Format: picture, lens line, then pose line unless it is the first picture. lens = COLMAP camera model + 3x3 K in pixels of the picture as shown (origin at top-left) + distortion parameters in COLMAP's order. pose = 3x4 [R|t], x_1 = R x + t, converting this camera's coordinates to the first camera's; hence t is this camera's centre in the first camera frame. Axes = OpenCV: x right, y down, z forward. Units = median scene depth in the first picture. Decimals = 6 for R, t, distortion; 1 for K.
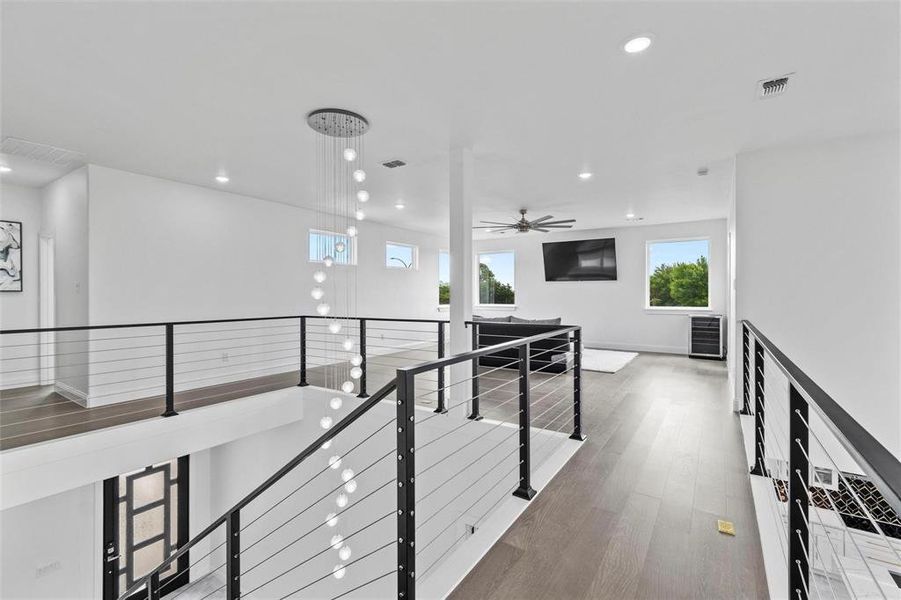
lens RADIAL K [[401.5, 0, 449.3], [0, 401.5, 295.8], [0, 0, 1]] dist [0.003252, -0.000856]
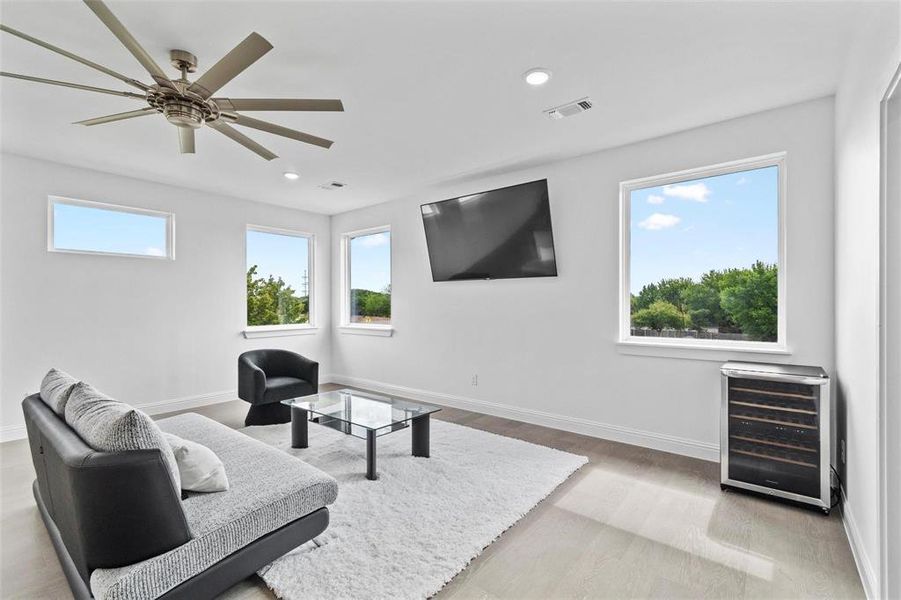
lens RADIAL K [[401.5, 0, 452.0], [0, 401.5, 301.8], [0, 0, 1]] dist [0.003252, -0.000856]
pose [[0.995968, 0.000921, -0.089706, 0.302068], [-0.001693, 0.999962, -0.008538, -0.005941], [0.089694, 0.008656, 0.995932, 0.482458]]
